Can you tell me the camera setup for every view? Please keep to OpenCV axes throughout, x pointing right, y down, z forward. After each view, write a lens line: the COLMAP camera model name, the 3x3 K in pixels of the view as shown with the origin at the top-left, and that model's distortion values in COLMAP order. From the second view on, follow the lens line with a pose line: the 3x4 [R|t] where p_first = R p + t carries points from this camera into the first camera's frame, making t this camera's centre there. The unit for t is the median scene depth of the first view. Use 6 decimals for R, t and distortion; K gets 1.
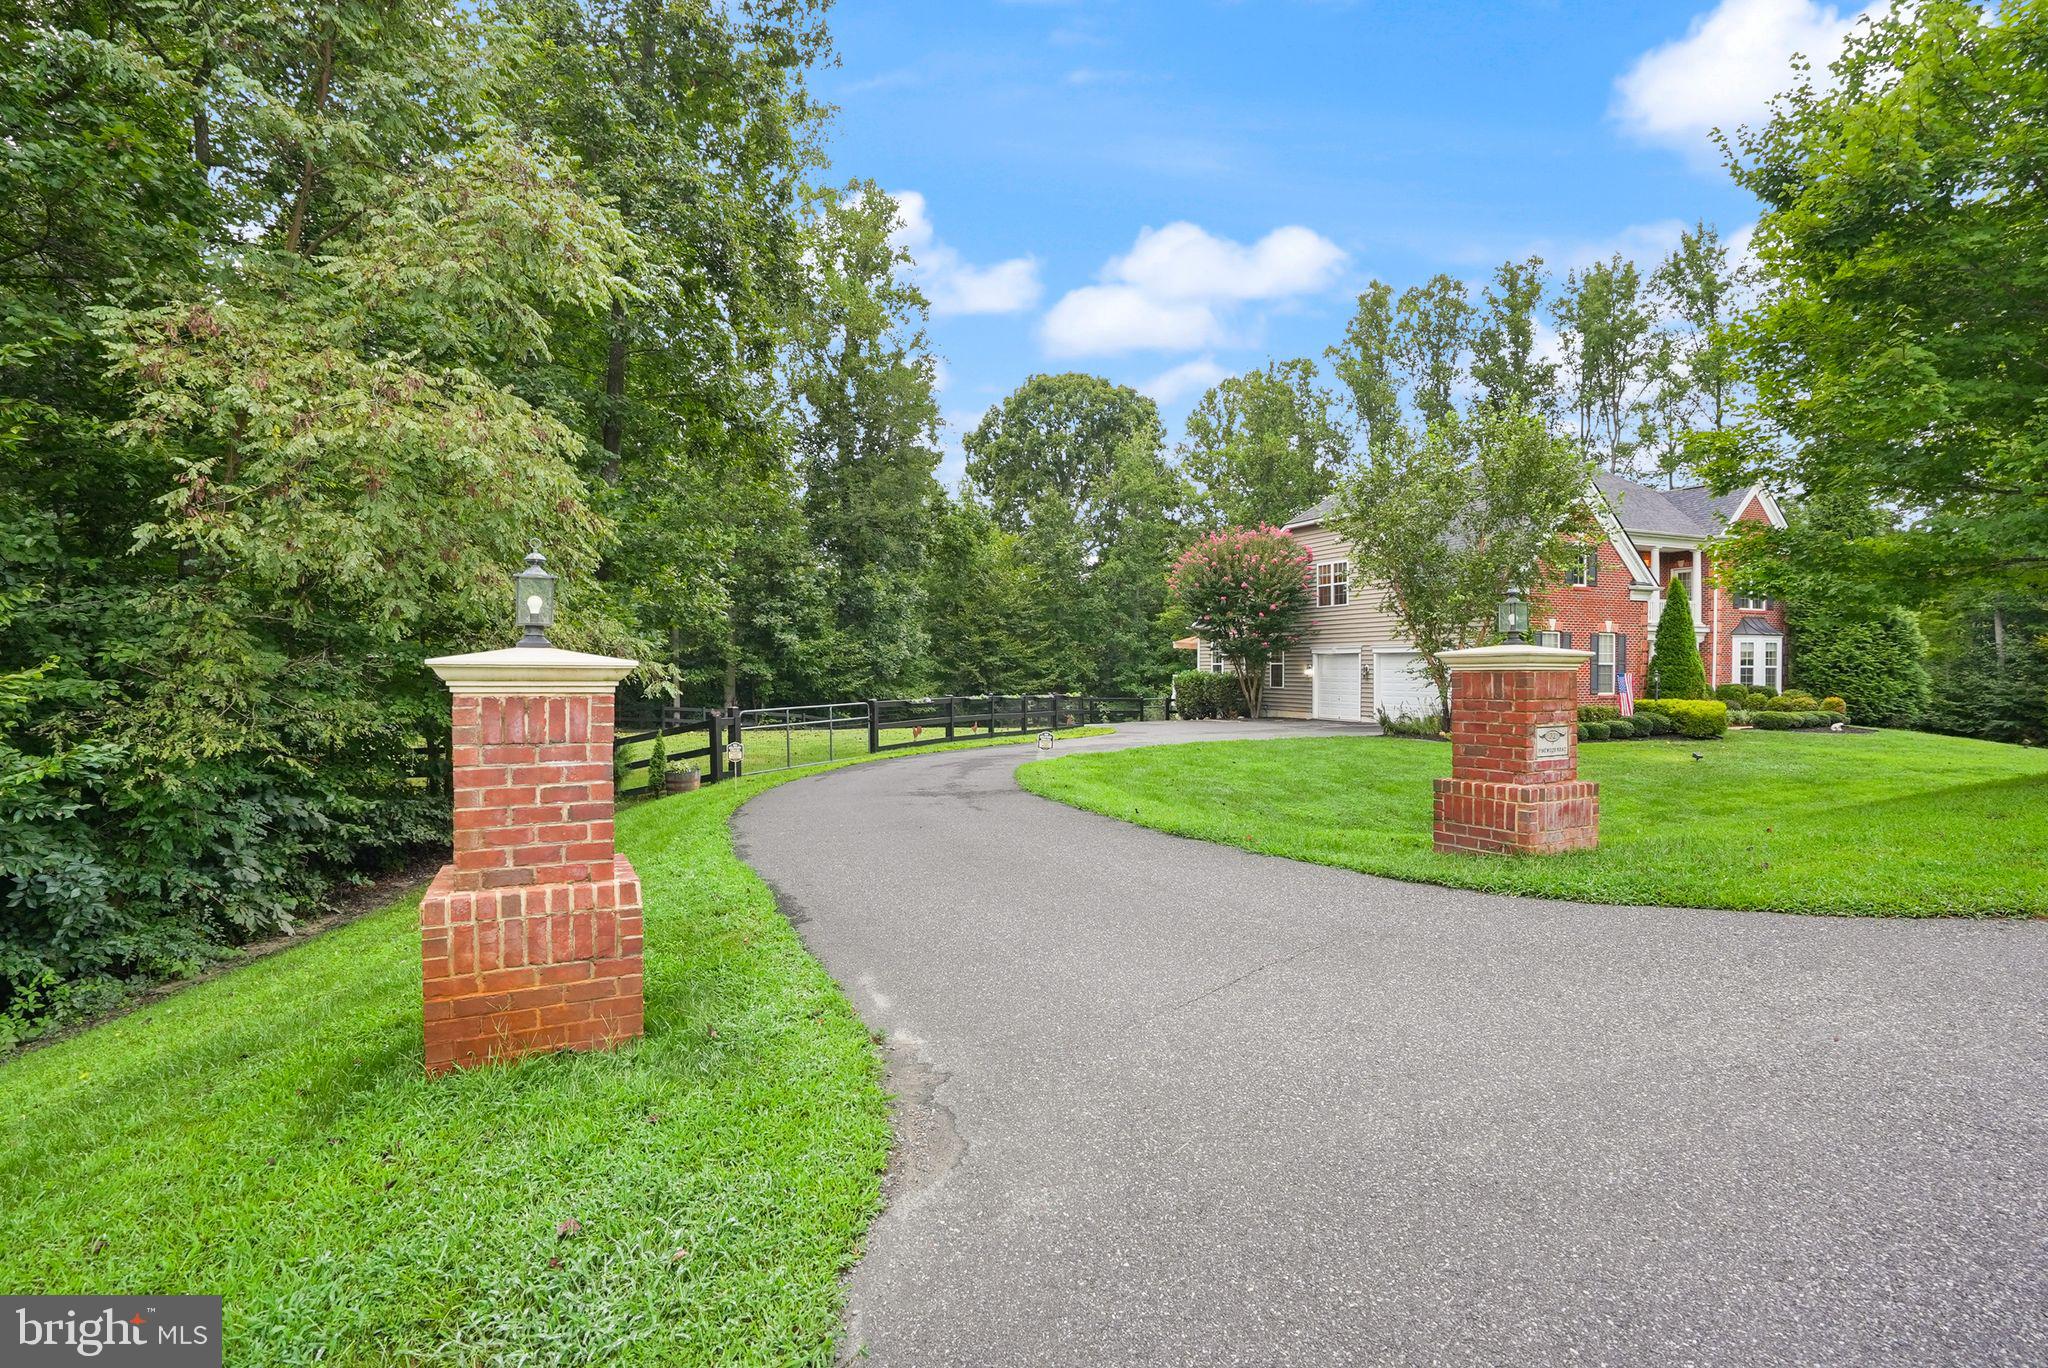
lens RADIAL K [[994.0, 0, 1020.9], [0, 994.0, 676.0], [0, 0, 1]] dist [-0.008028, 0.004549]
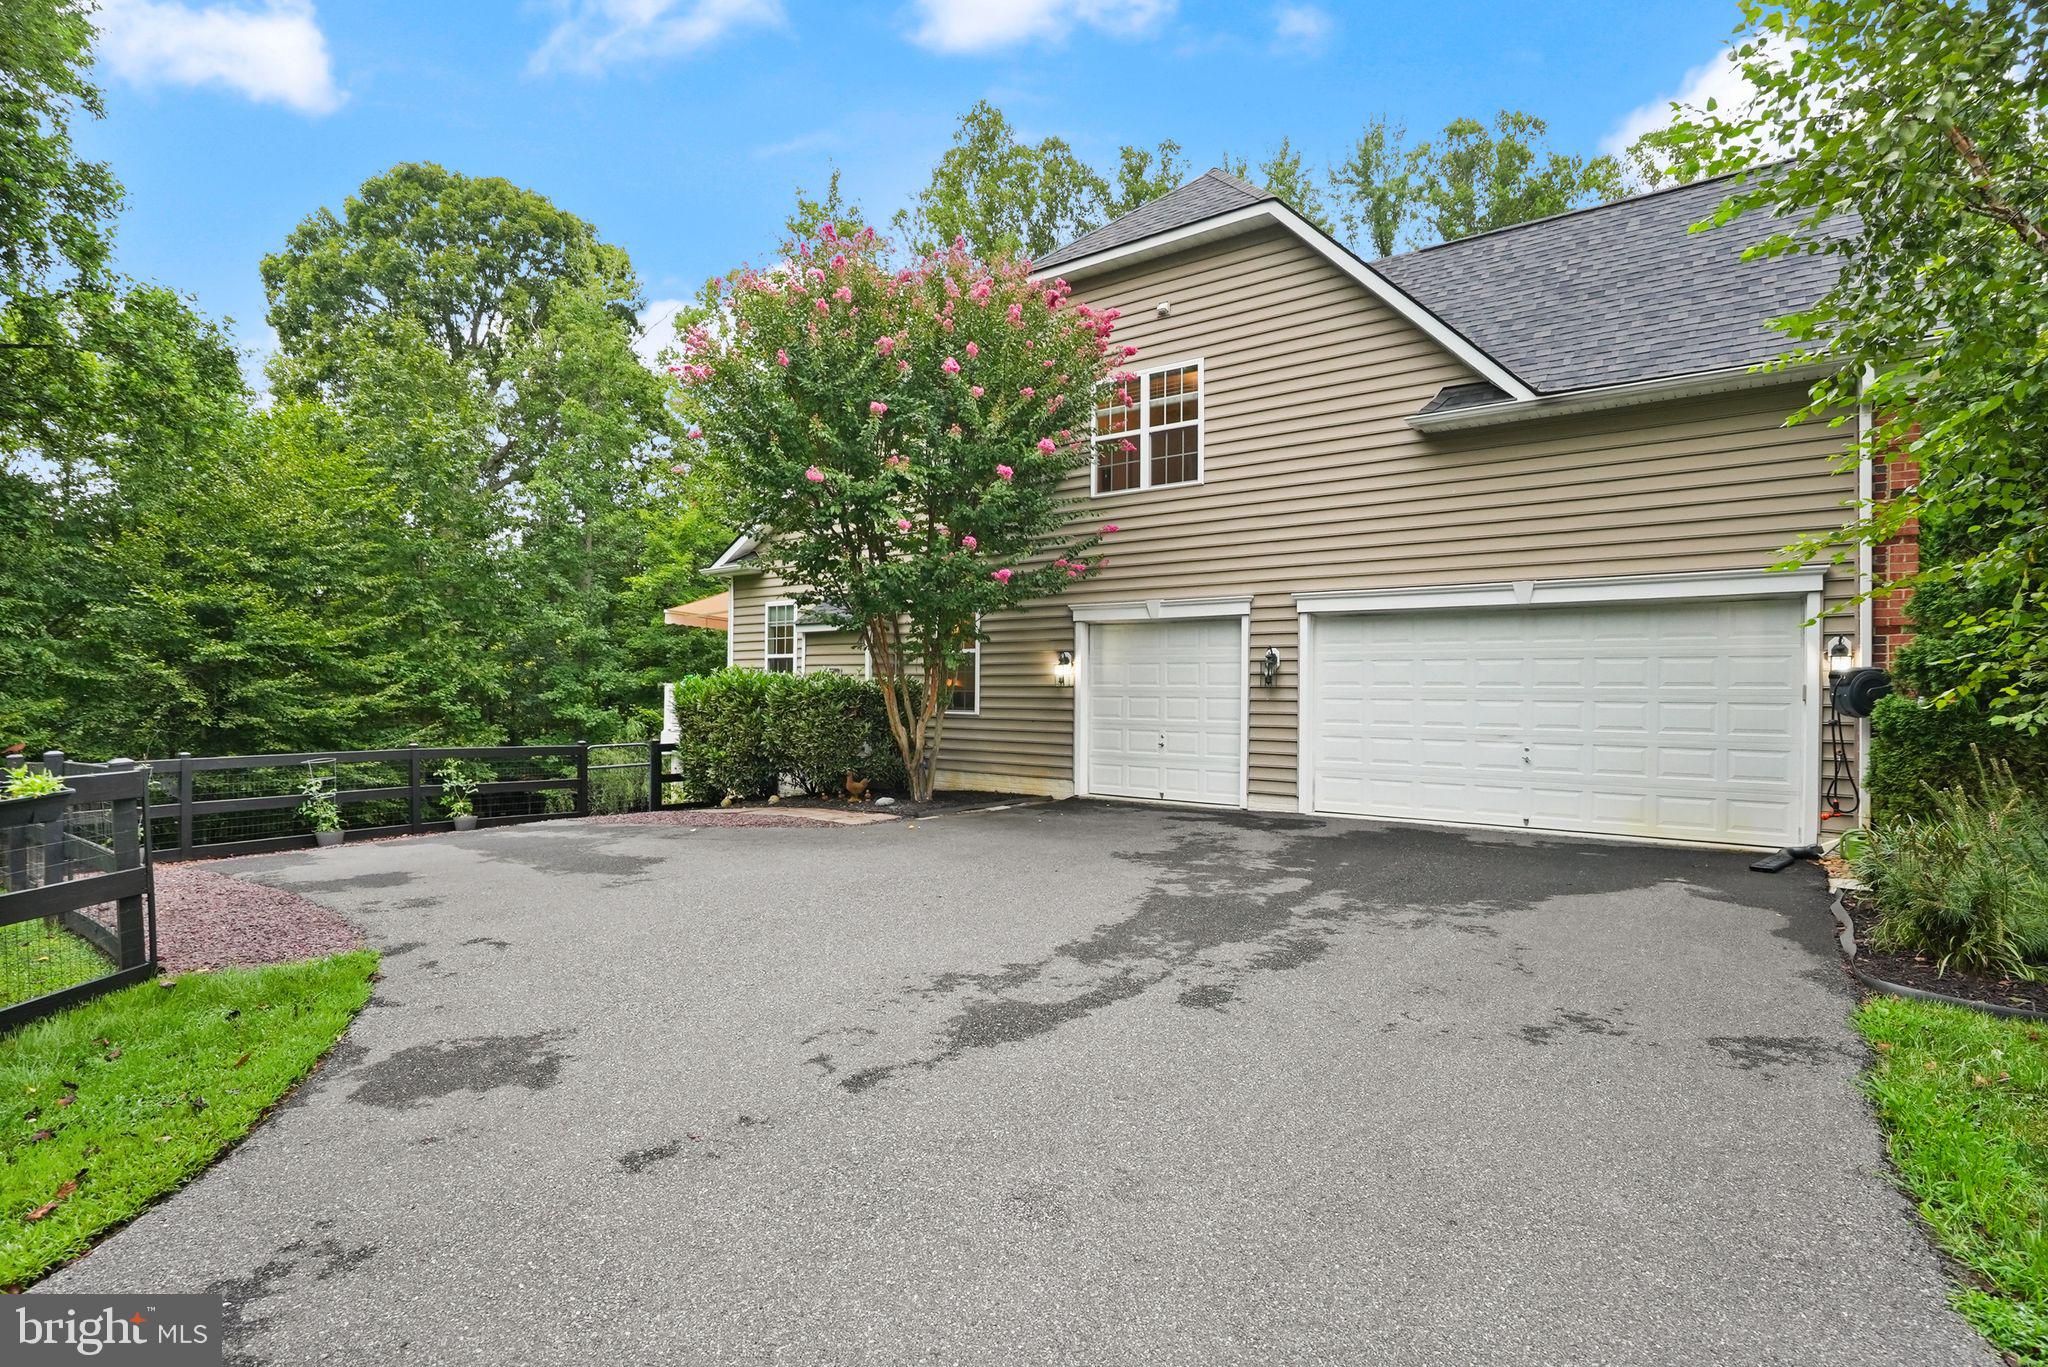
lens RADIAL K [[994.0, 0, 1017.5], [0, 994.0, 663.8], [0, 0, 1]] dist [-0.008028, 0.004549]
pose [[0.870066, 0.018367, 0.492593, 0.068898], [-0.002300, 0.999446, -0.033203, 0.004153], [-0.492930, 0.027755, 0.869626, 0.516797]]
